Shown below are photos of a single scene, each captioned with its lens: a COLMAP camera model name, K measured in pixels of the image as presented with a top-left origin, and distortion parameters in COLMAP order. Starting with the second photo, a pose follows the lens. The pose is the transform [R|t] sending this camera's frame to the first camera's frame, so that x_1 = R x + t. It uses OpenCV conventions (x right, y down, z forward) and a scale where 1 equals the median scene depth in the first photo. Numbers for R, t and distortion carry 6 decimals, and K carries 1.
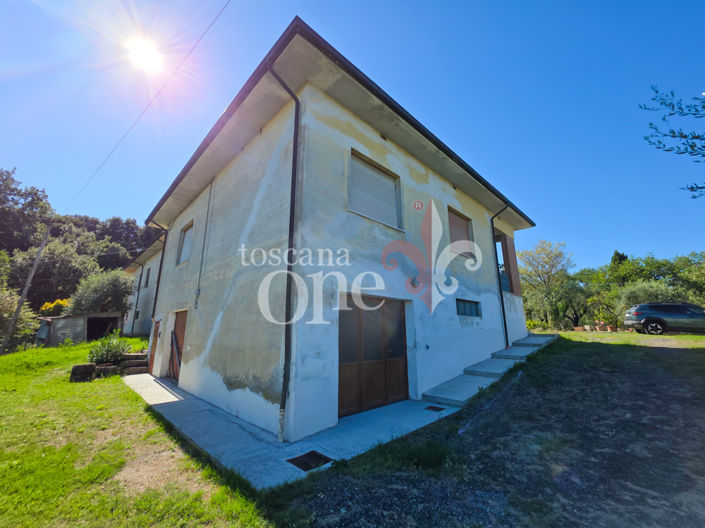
lens RADIAL K [[281.1, 0, 352.5], [0, 281.1, 264.0], [0, 0, 1]] dist [0.000449, -0.000028]
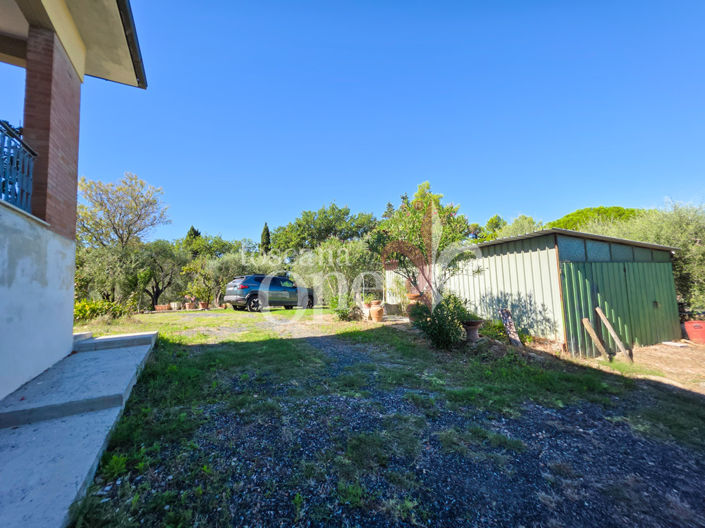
lens RADIAL K [[281.1, 0, 352.5], [0, 281.1, 264.0], [0, 0, 1]] dist [0.000449, -0.000028]
pose [[0.247803, 0.077046, 0.965742, 0.207098], [-0.171306, 0.984610, -0.034596, 0.057878], [-0.953545, -0.156864, 0.257188, 0.337969]]
